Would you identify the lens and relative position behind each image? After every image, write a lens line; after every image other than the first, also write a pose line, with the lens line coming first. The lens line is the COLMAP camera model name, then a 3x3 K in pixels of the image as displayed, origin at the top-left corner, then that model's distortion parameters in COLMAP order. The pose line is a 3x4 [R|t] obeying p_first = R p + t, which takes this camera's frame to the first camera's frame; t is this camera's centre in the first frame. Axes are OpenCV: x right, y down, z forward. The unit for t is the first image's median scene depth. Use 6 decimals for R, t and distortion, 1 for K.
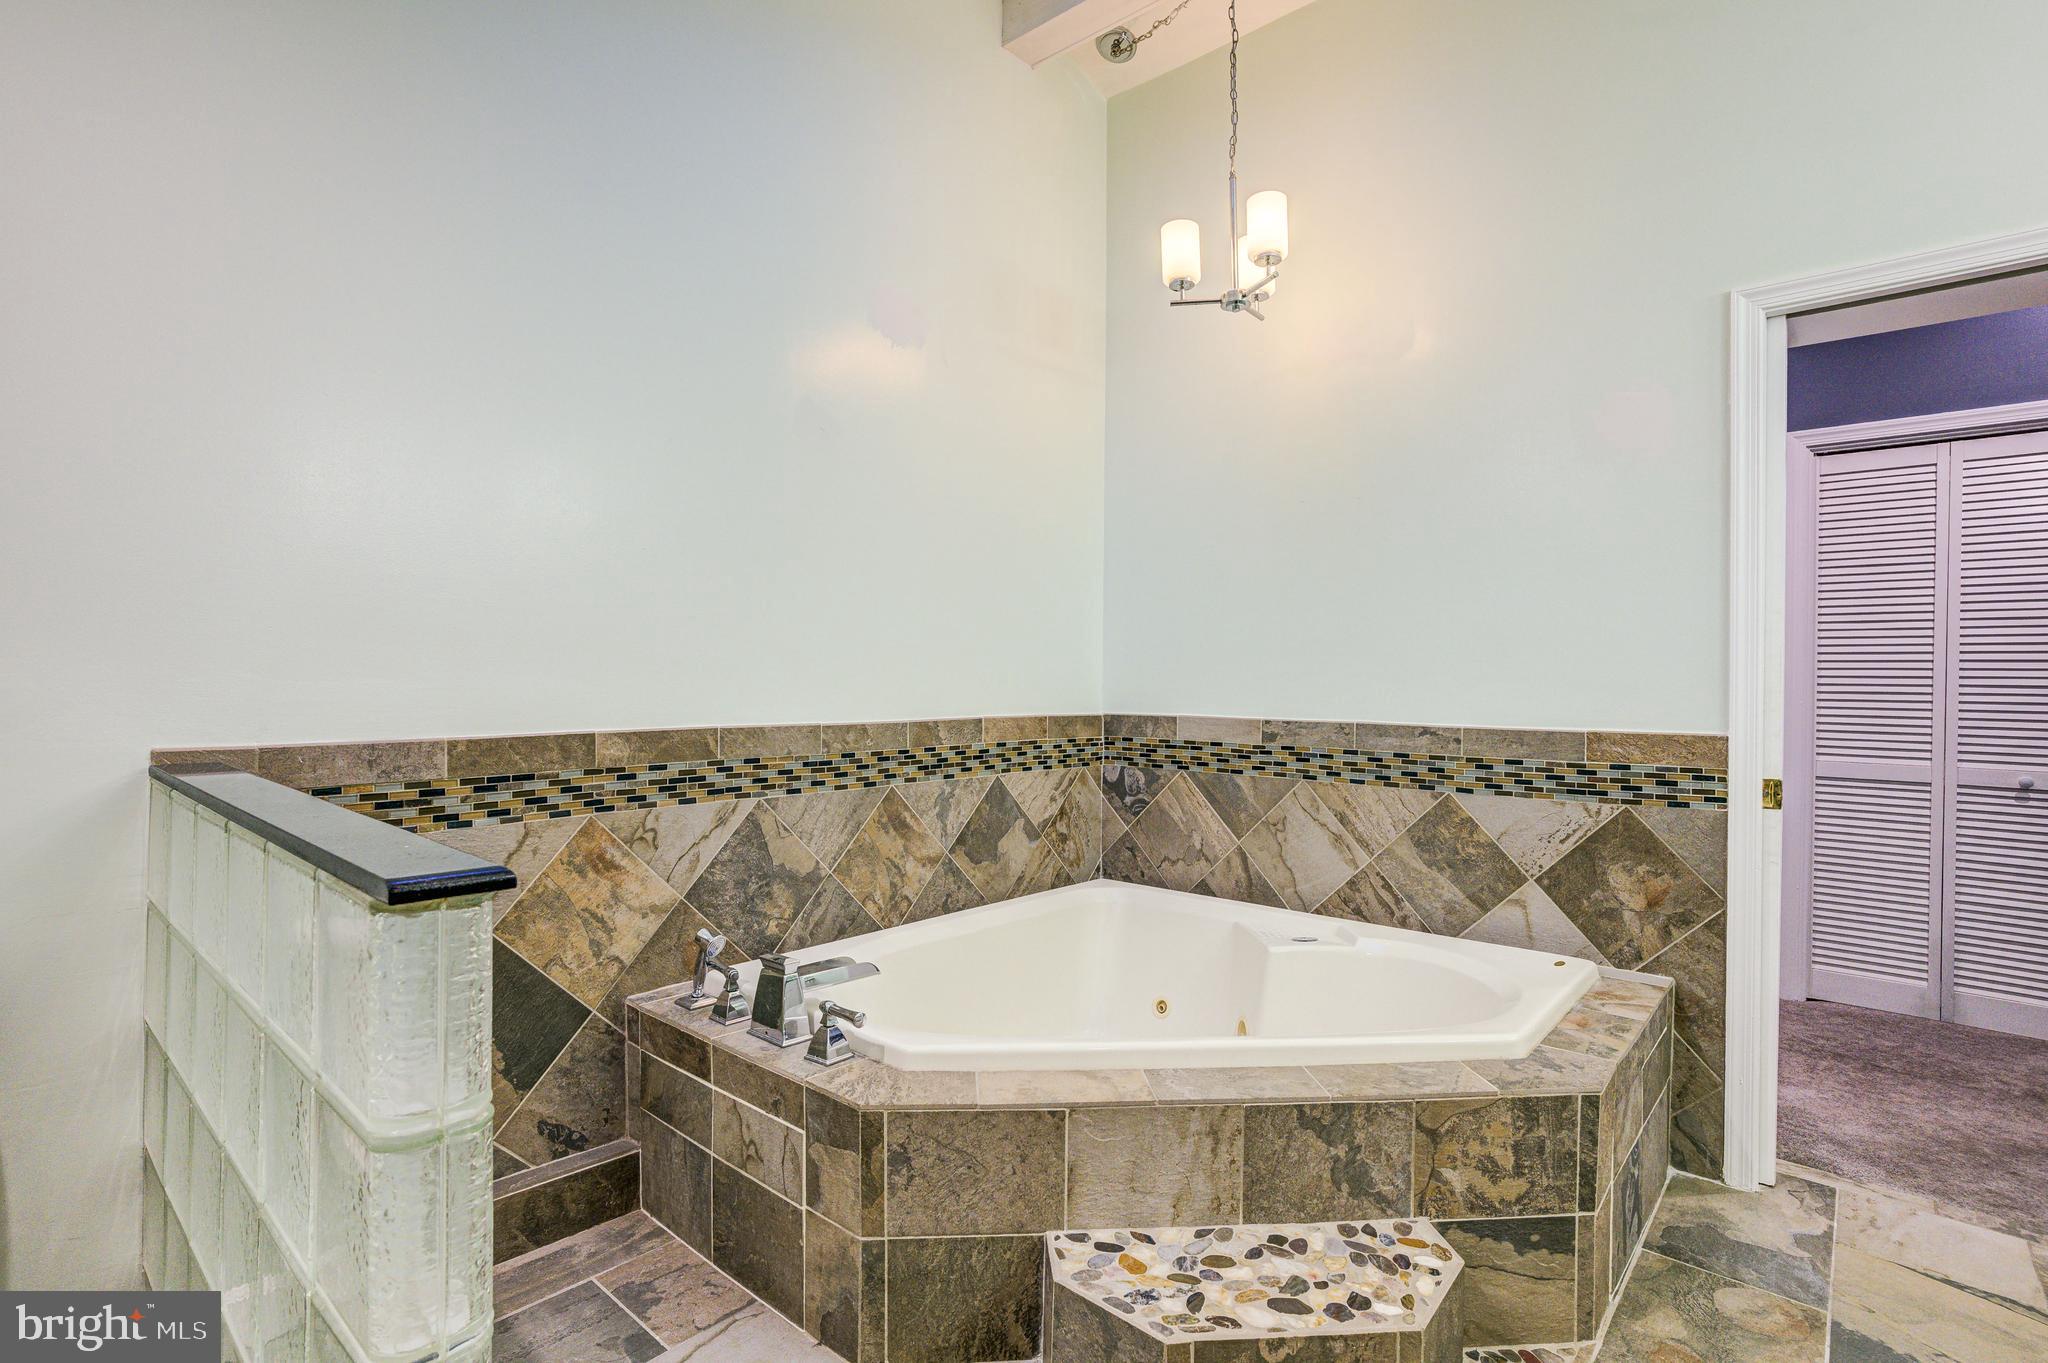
lens RADIAL K [[1007.4, 0, 1027.7], [0, 1007.4, 674.1], [0, 0, 1]] dist [-0.052954, 0.024929]
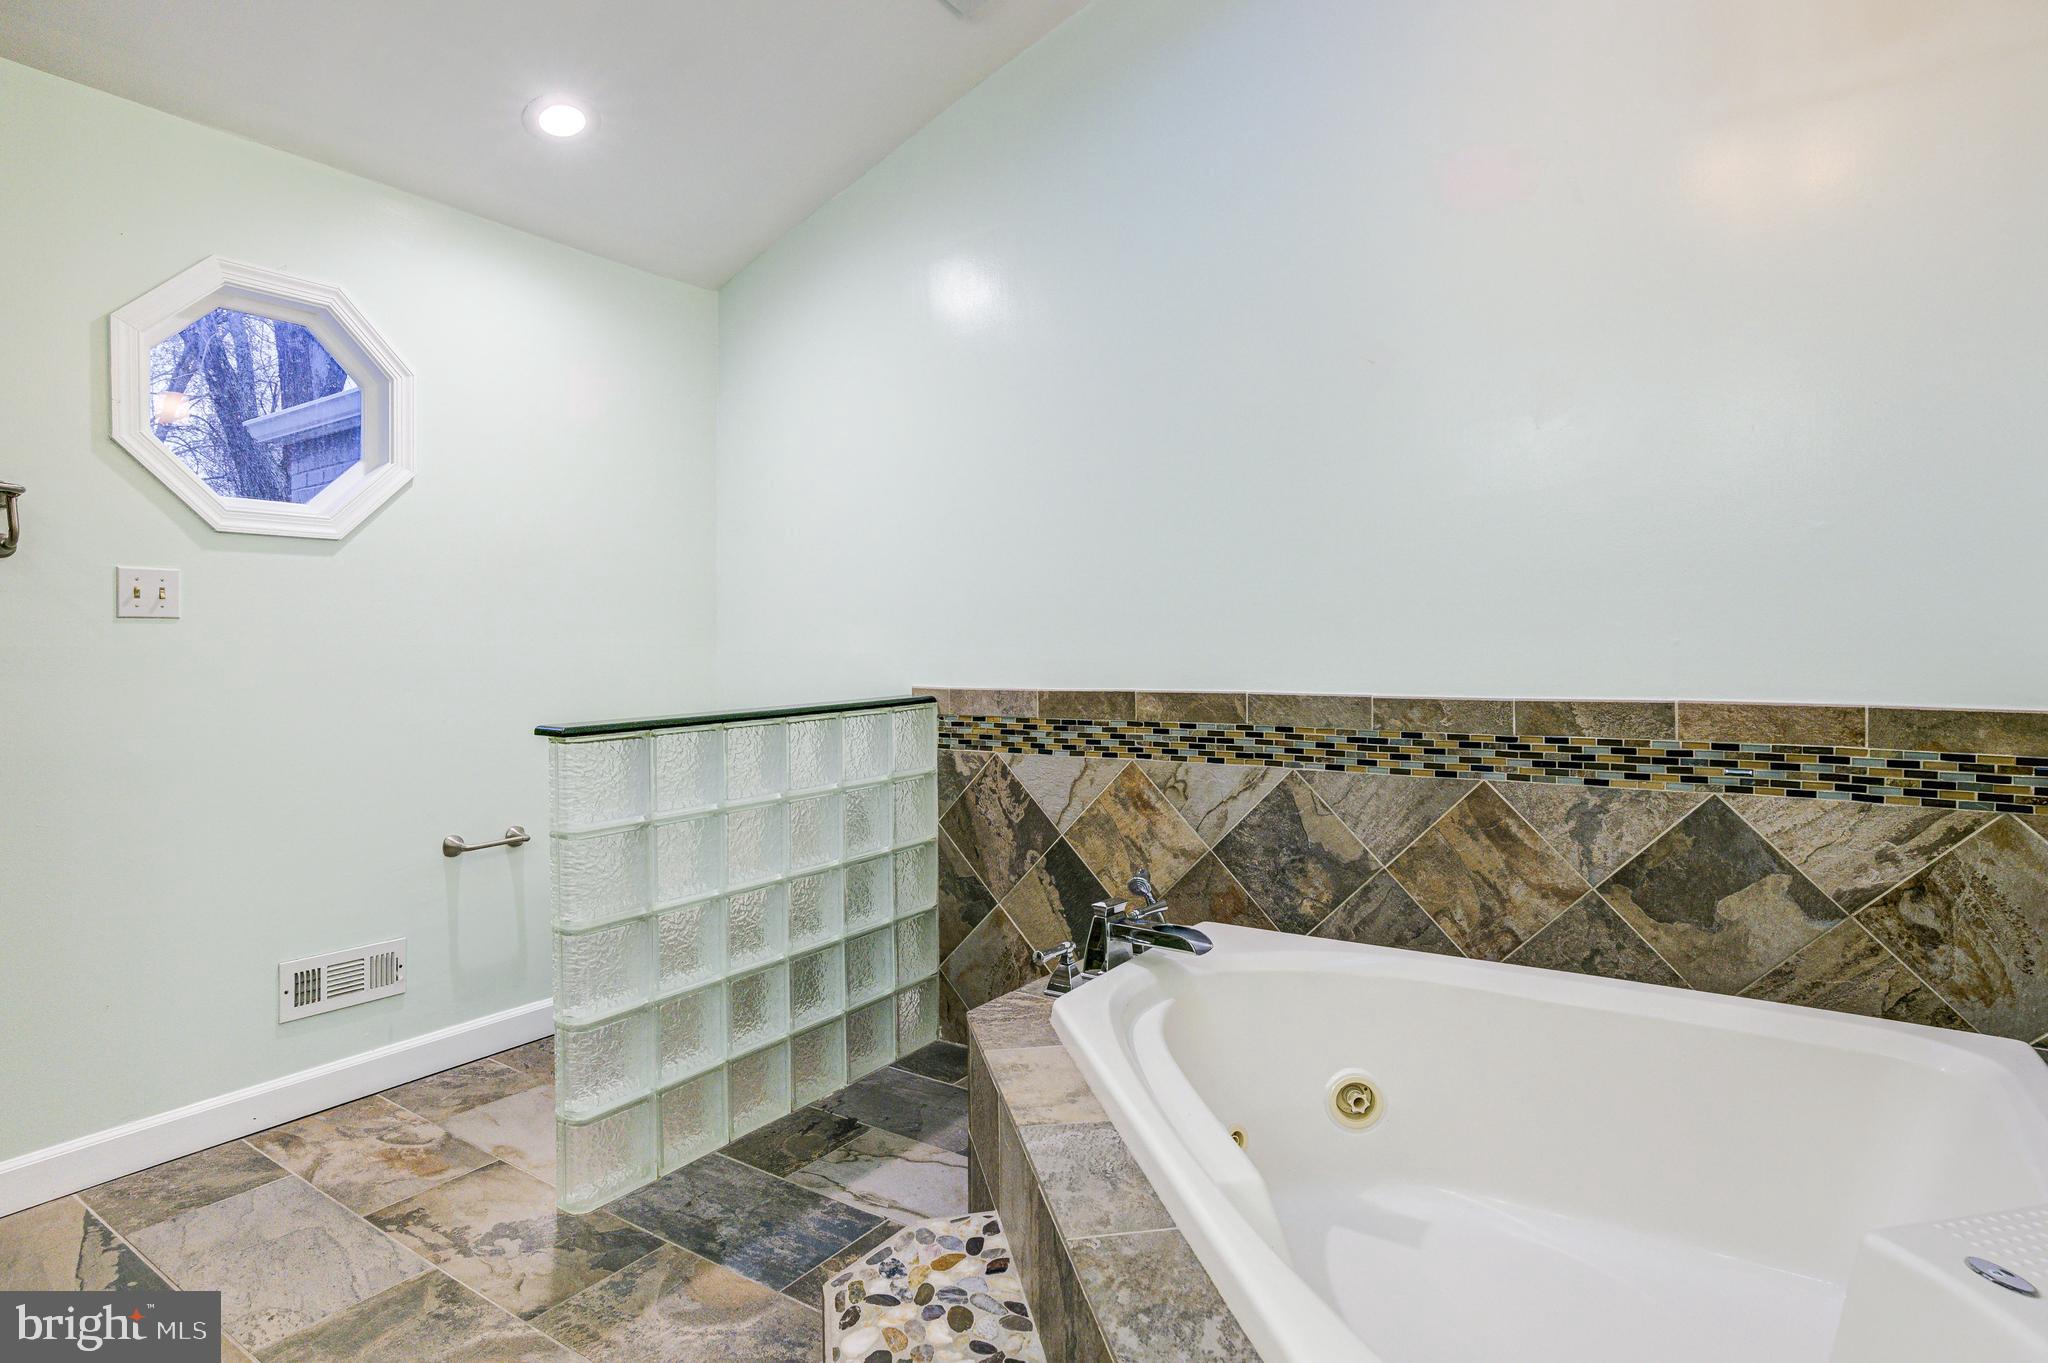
lens RADIAL K [[1007.4, 0, 933.2], [0, 1007.4, 646.7], [0, 0, 1]] dist [-0.052954, 0.024929]
pose [[0.128332, -0.002822, -0.991727, 0.648029], [0.010496, 0.999944, -0.001488, 0.004044], [0.991676, -0.010219, 0.128355, 0.537995]]
